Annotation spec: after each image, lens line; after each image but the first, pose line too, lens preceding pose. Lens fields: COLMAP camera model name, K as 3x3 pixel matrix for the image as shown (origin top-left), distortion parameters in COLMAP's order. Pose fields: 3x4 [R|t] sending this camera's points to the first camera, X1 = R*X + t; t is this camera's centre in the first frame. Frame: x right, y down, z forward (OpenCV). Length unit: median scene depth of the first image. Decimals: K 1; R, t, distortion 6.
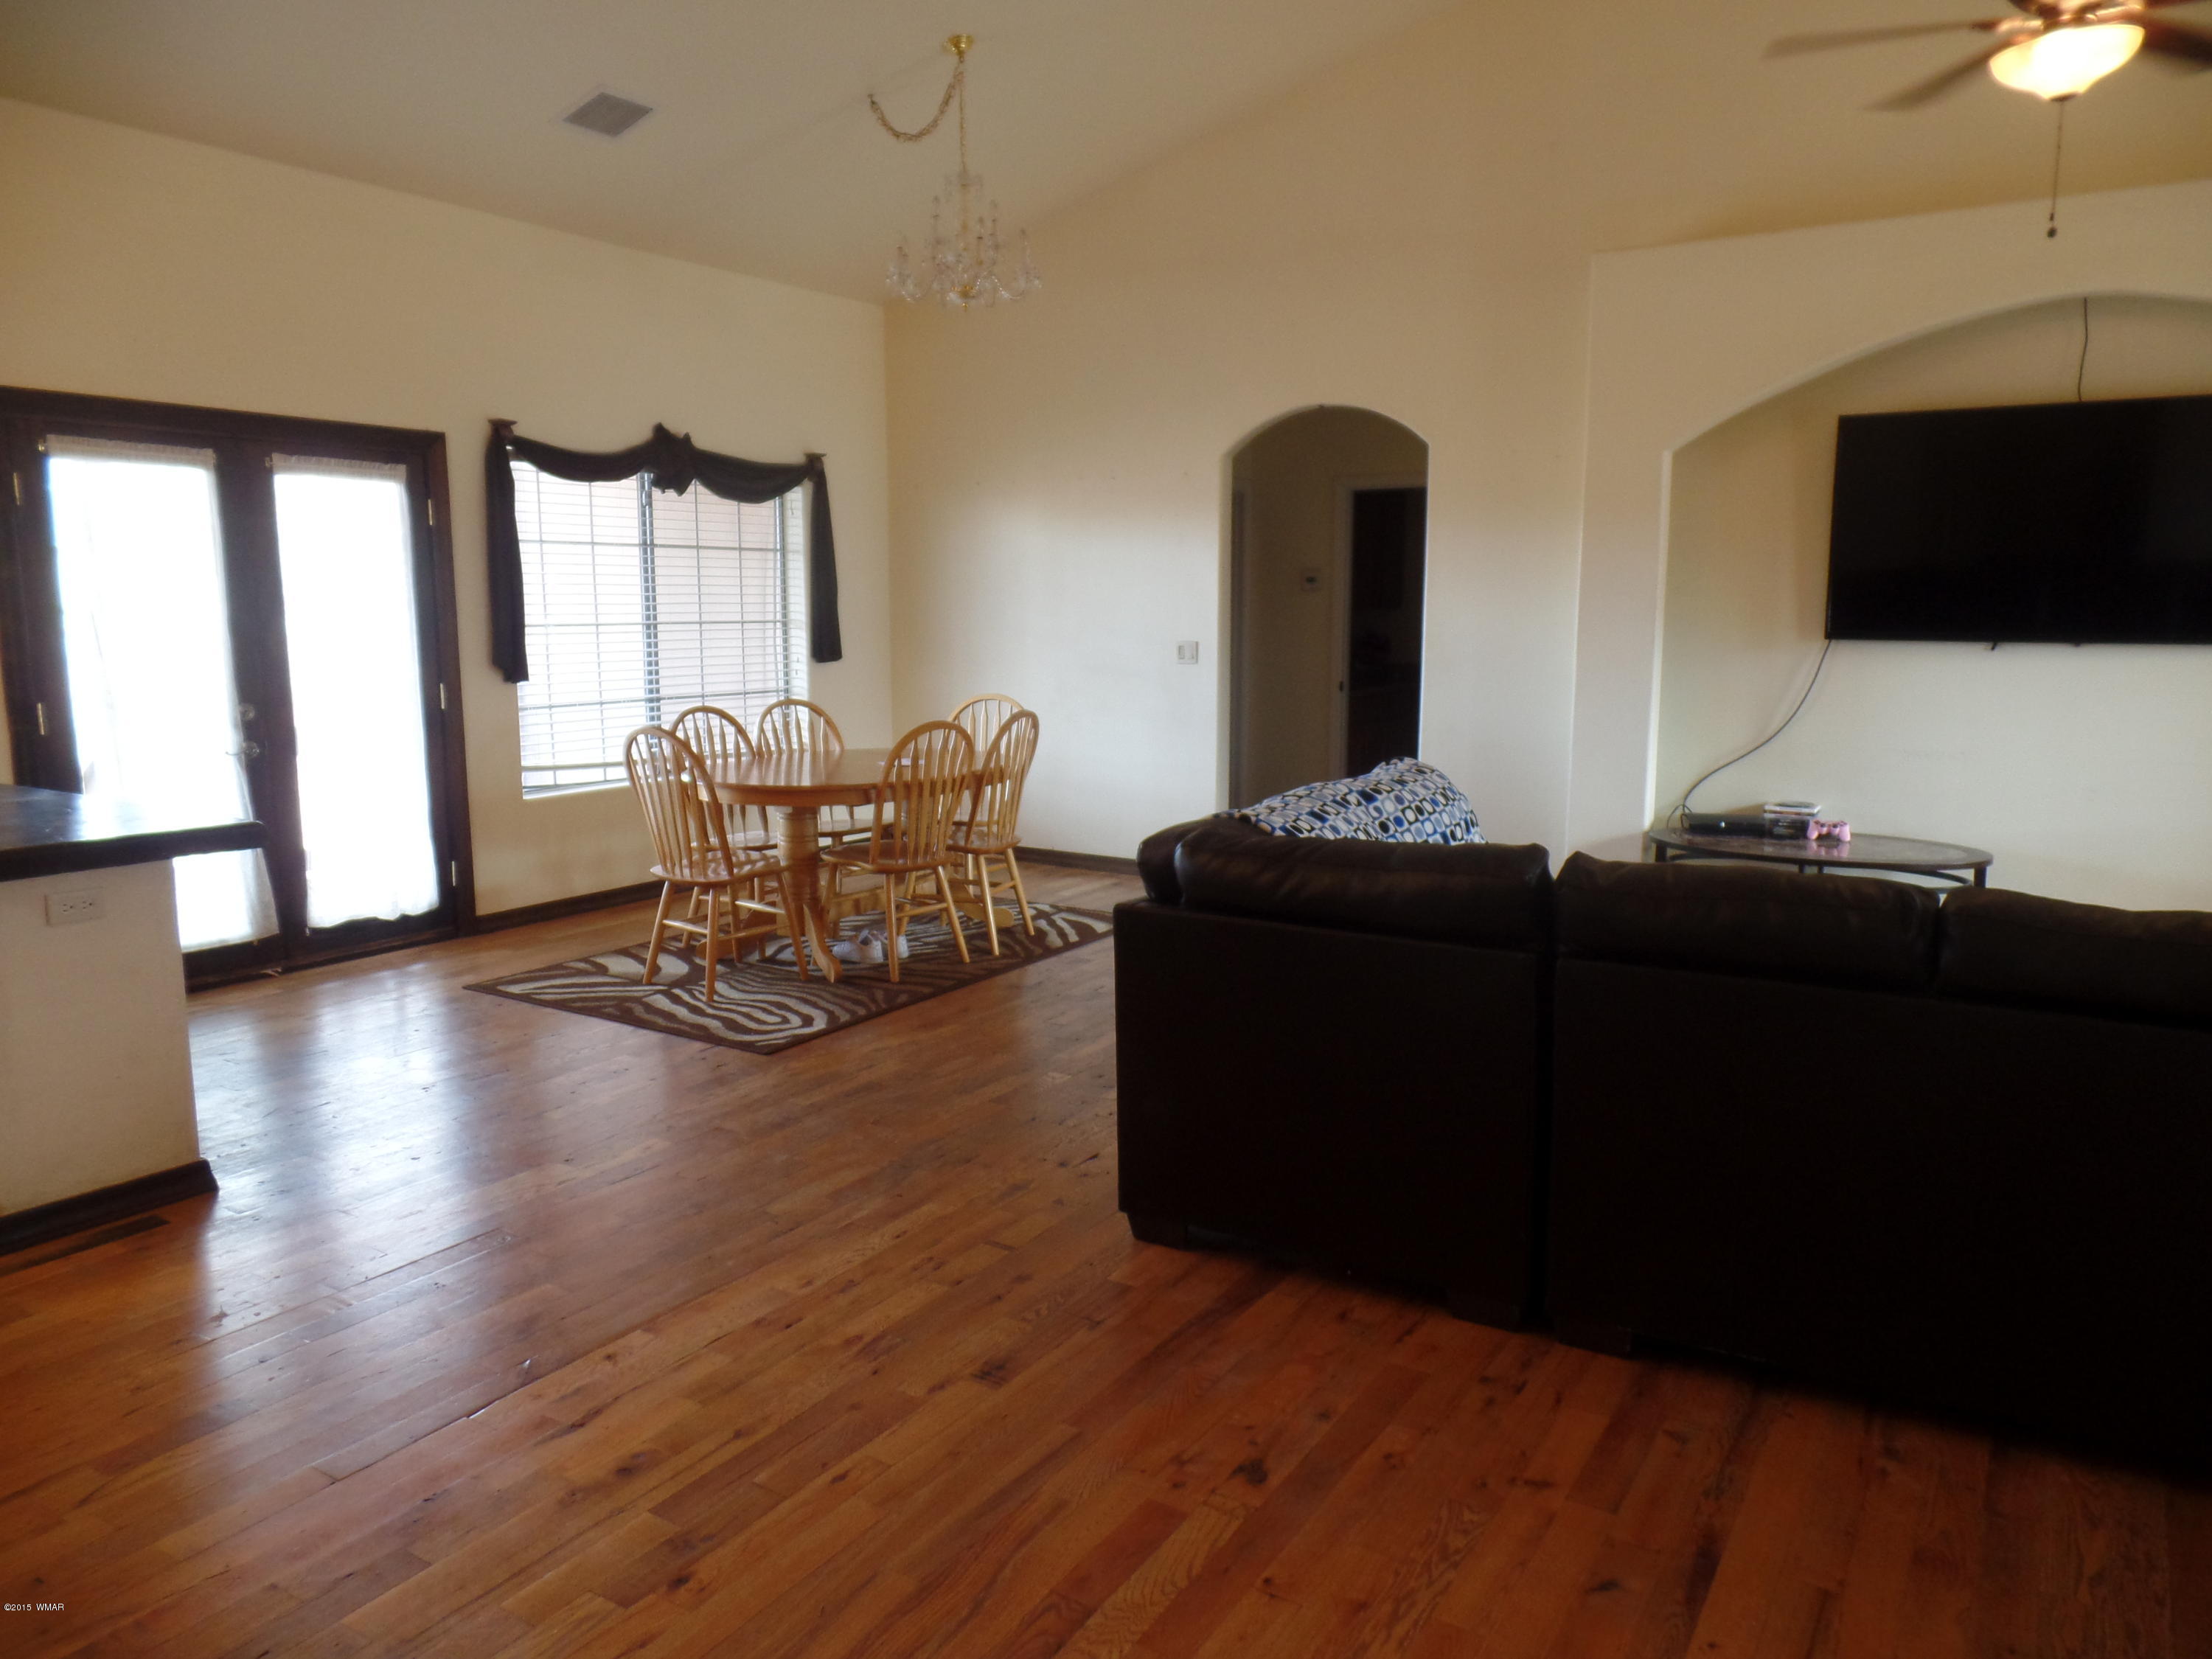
lens RADIAL K [[1525.9, 0, 1104.9], [0, 1525.9, 834.1], [0, 0, 1]] dist [0.003020, 0.003090]
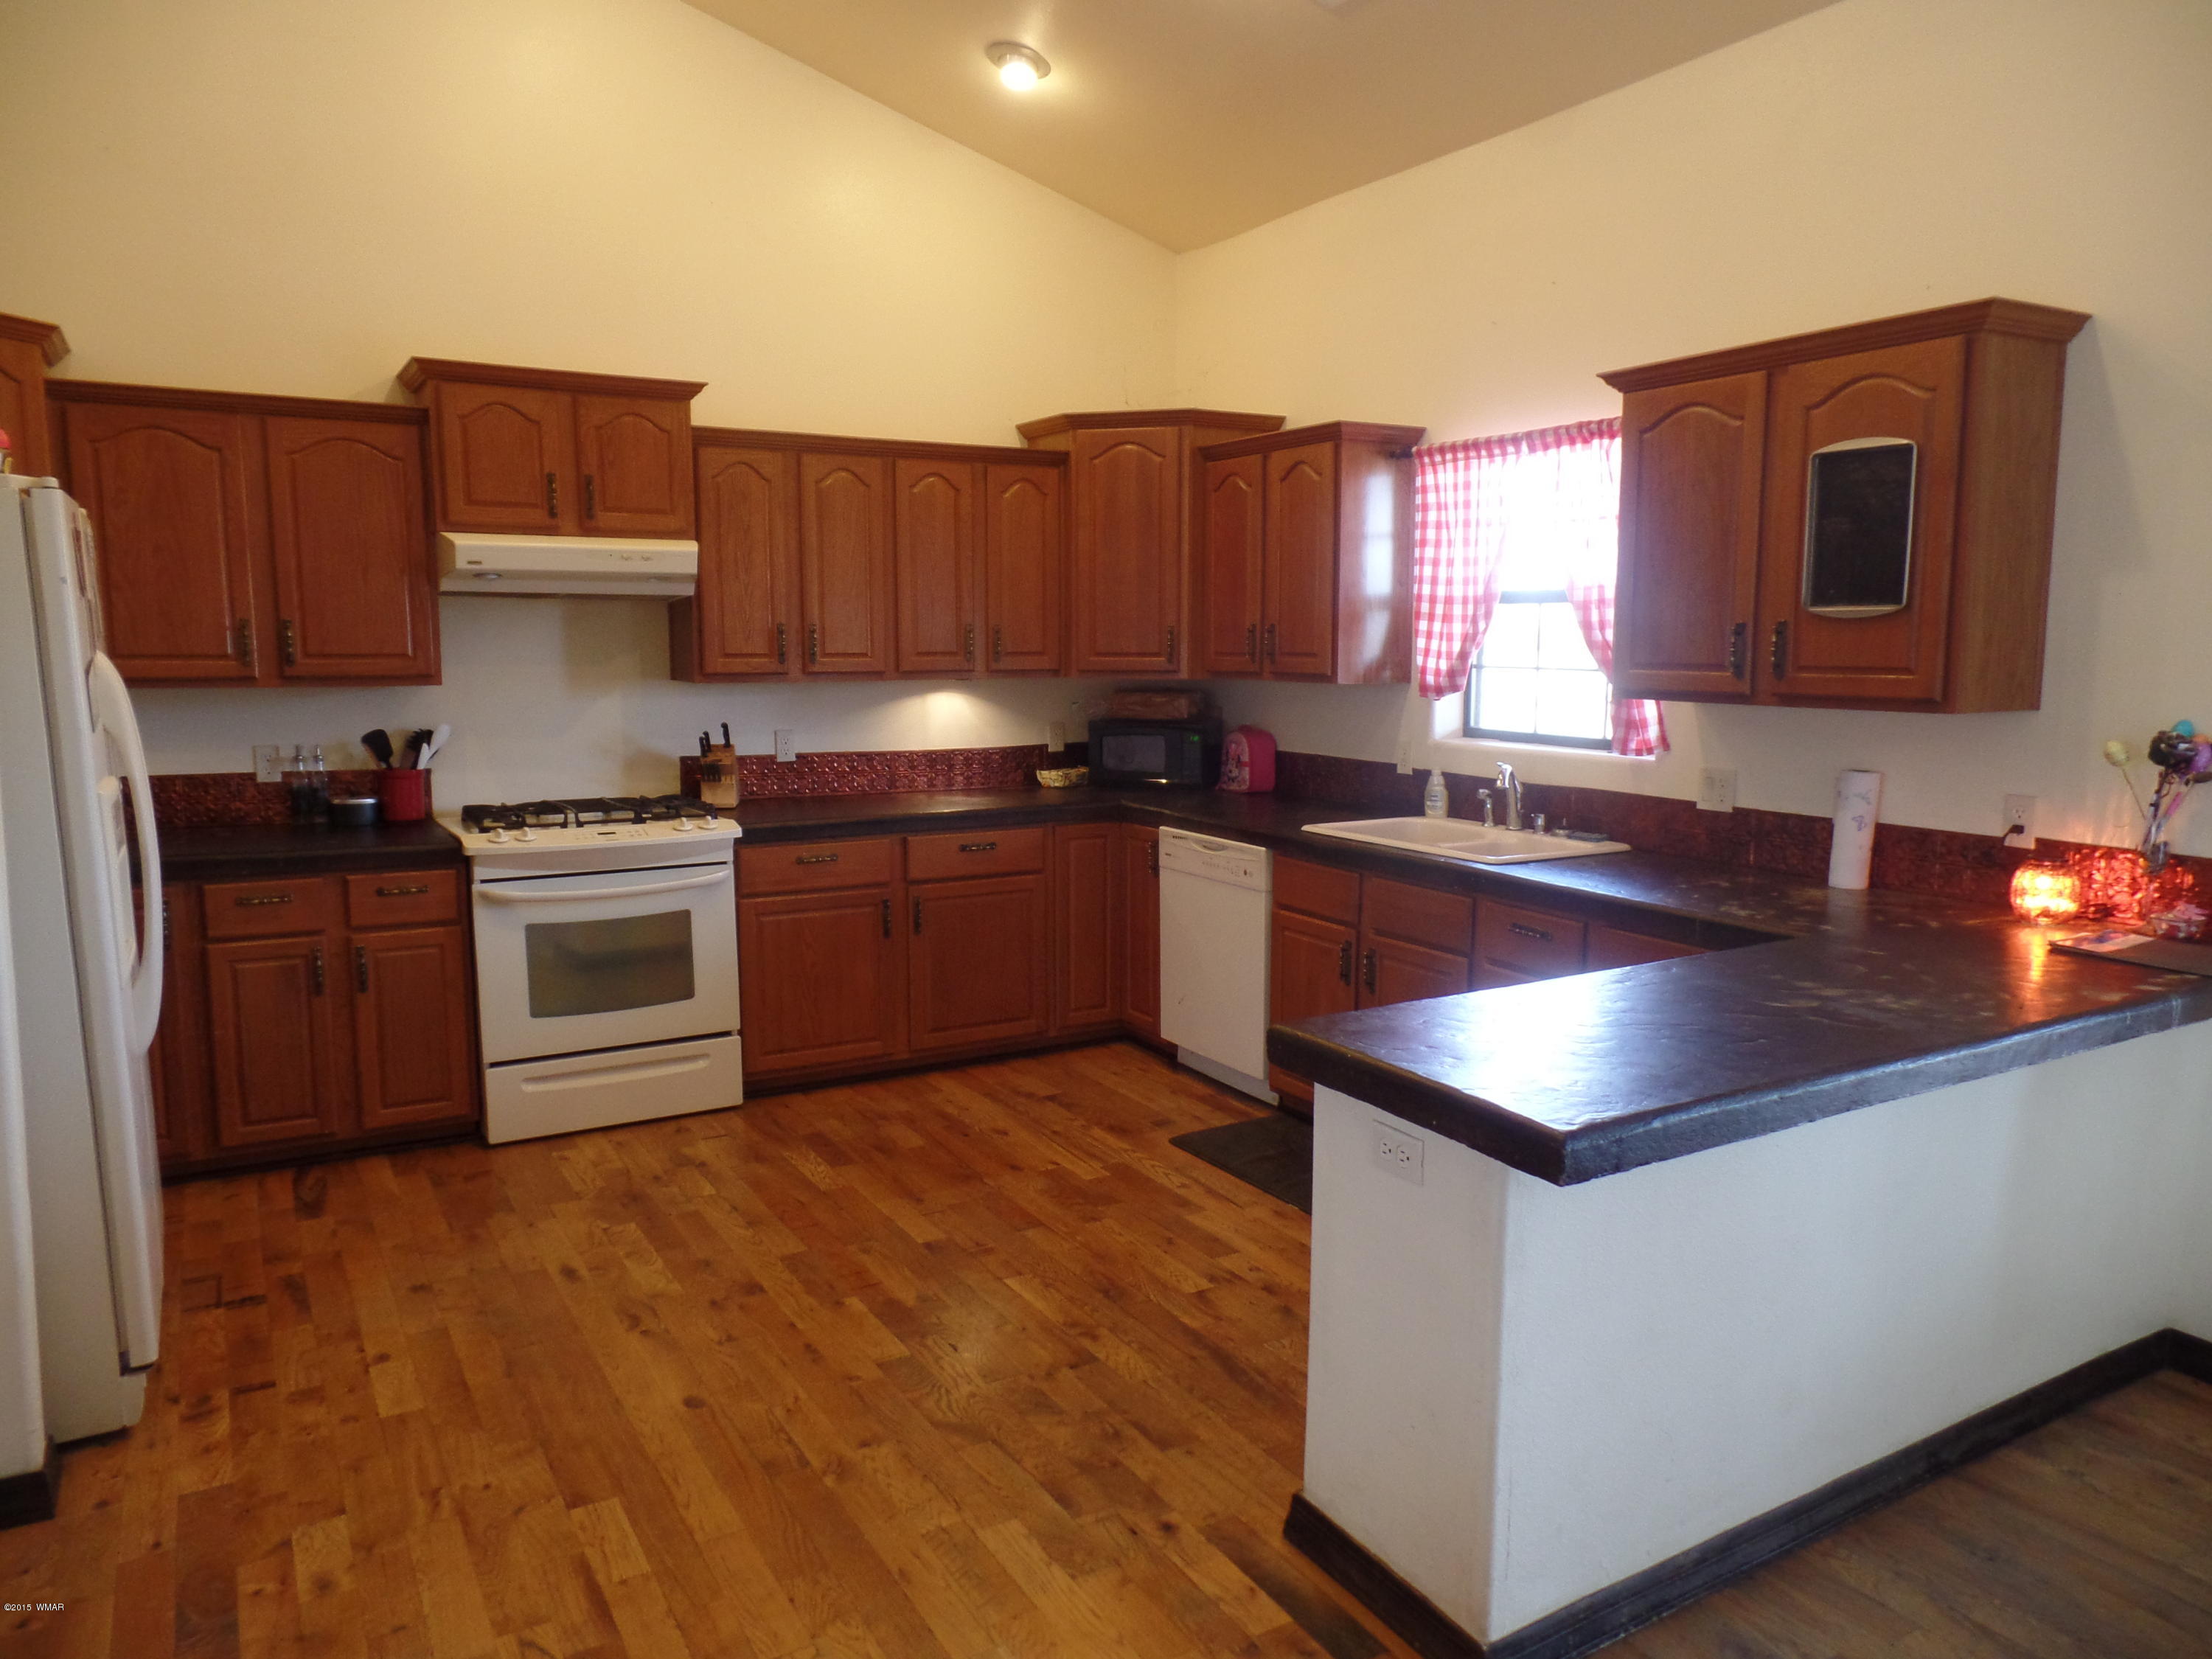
lens RADIAL K [[1525.9, 0, 1118.1], [0, 1525.9, 846.4], [0, 0, 1]] dist [0.003020, 0.003090]
pose [[-0.465953, 0.114201, -0.877408, -0.029637], [-0.139850, 0.969665, 0.200478, -0.112849], [0.873687, 0.216119, -0.435848, 0.667002]]
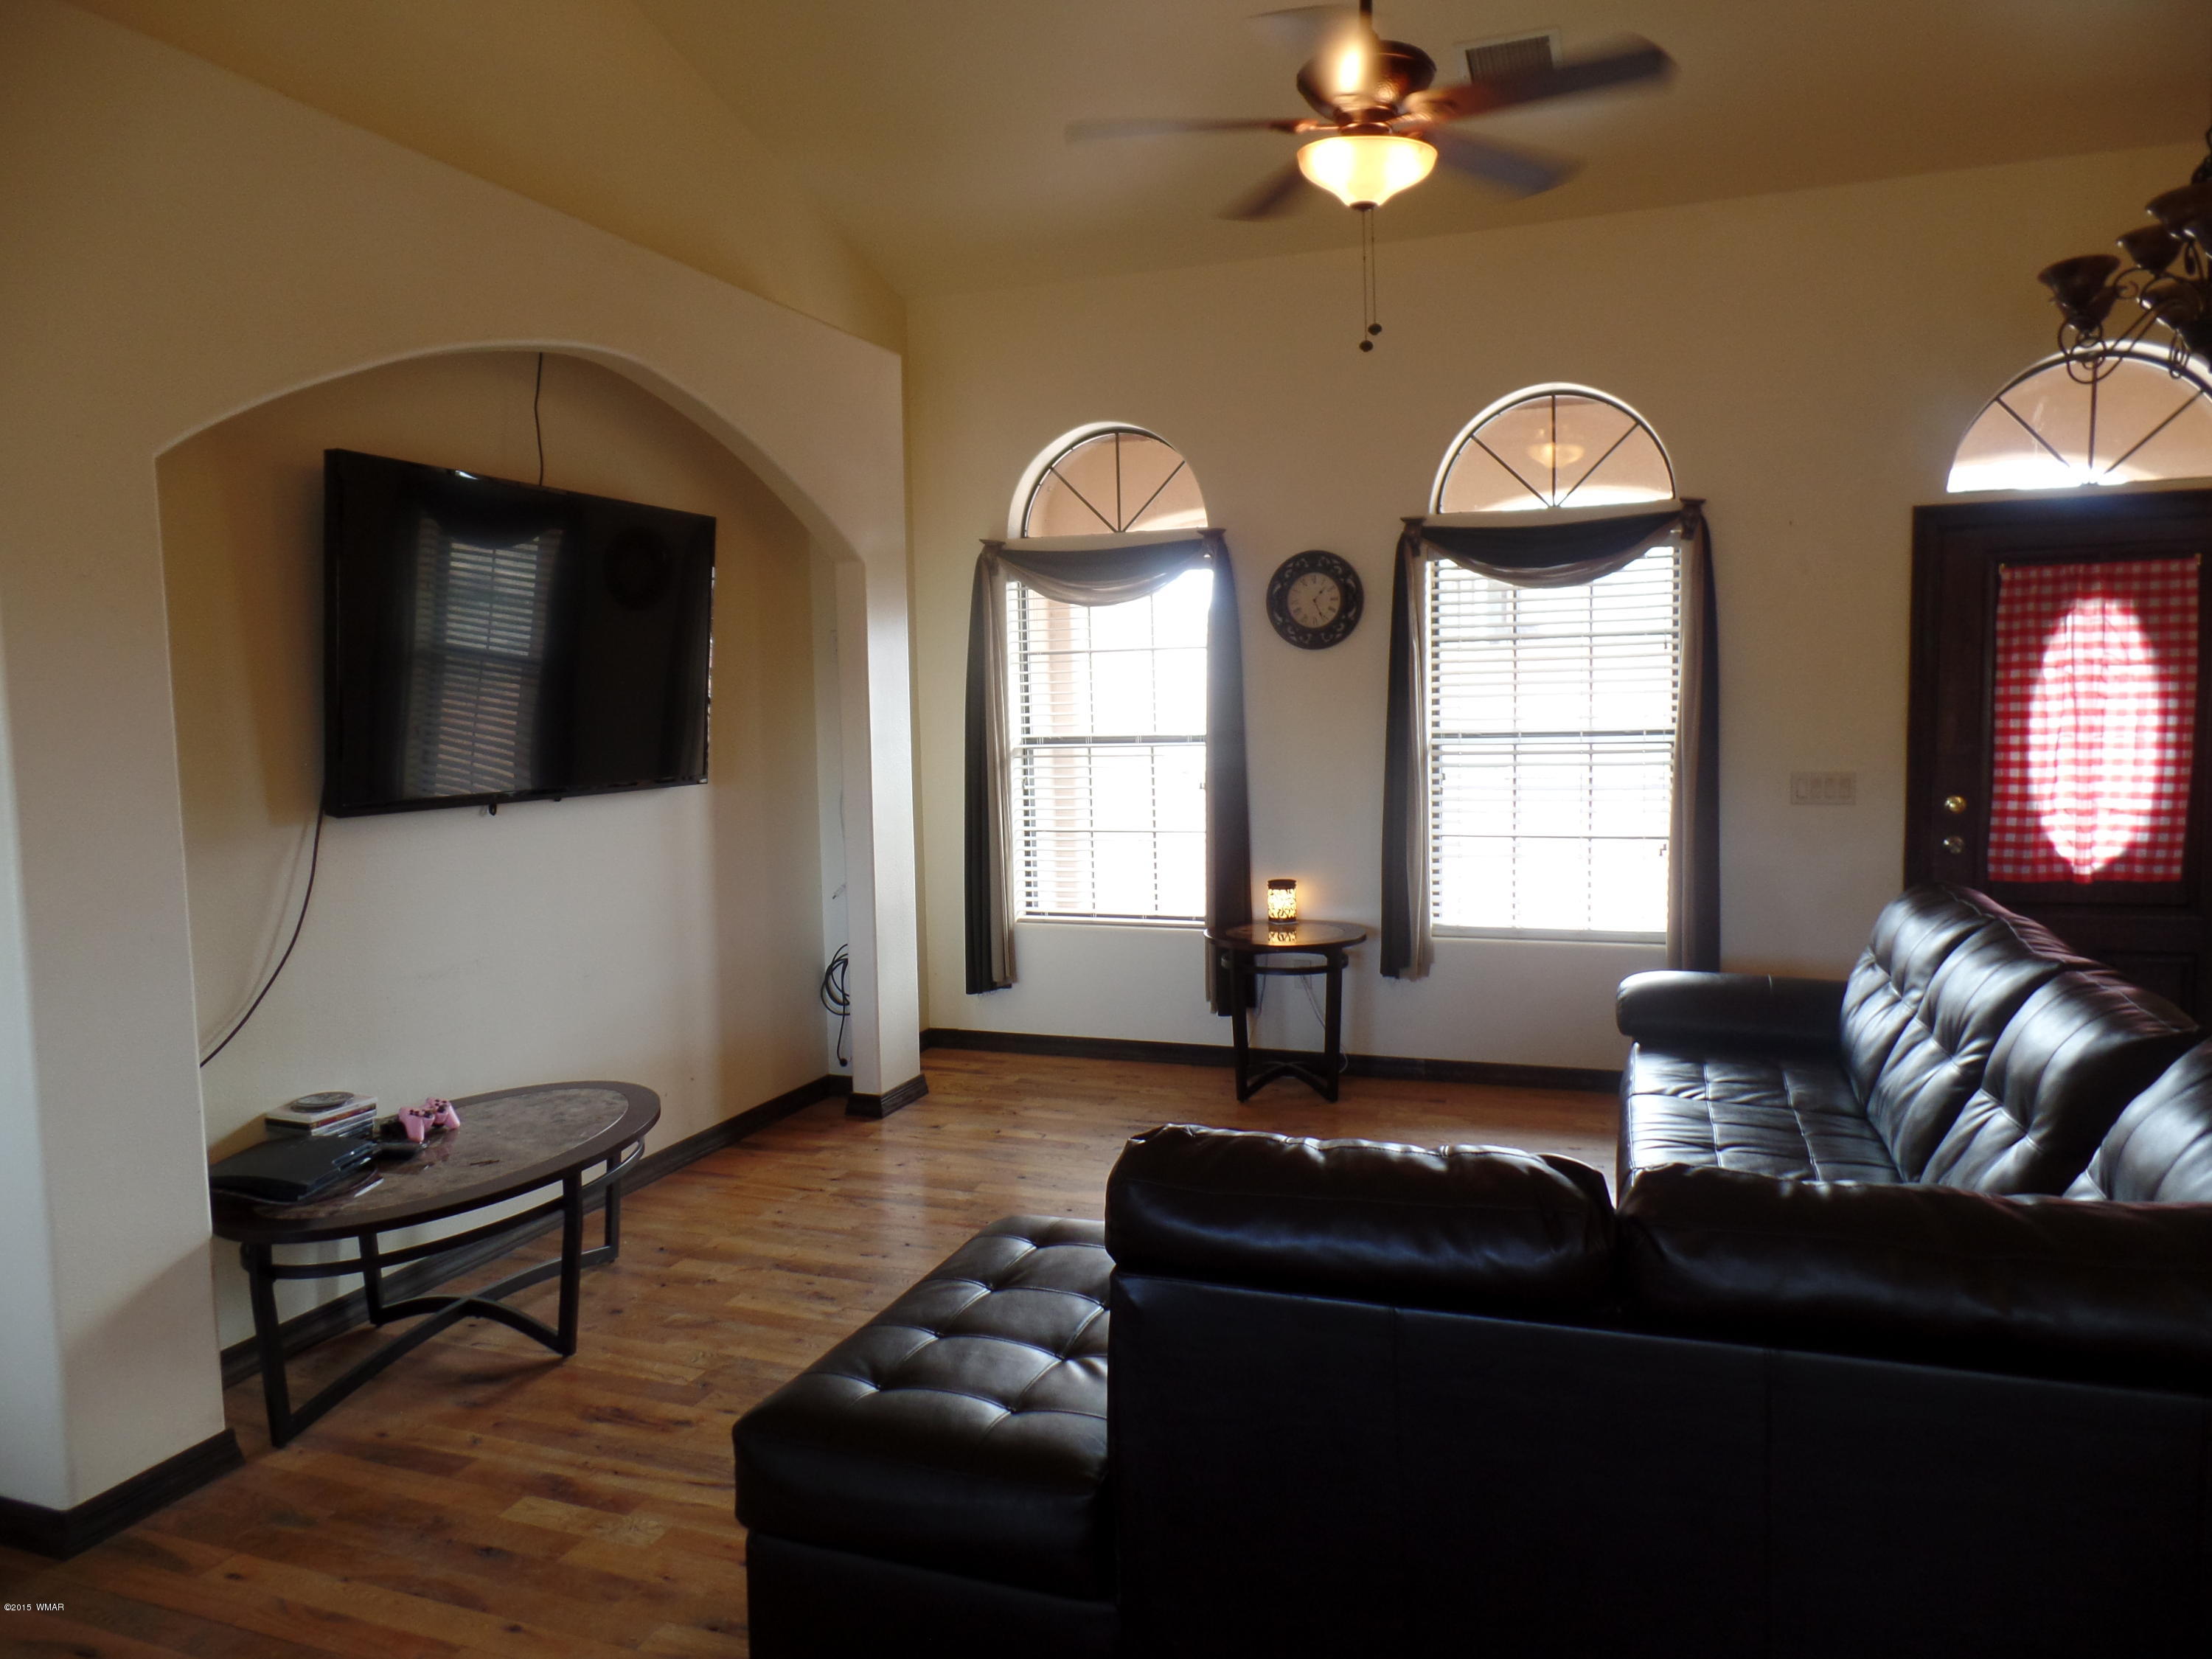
lens RADIAL K [[1525.9, 0, 1123.7], [0, 1525.9, 840.0], [0, 0, 1]] dist [0.003020, 0.003090]
pose [[-0.206293, -0.087500, 0.974570, -0.177337], [0.171162, 0.977410, 0.123986, -0.142928], [-0.963404, 0.192387, -0.186656, 0.828739]]
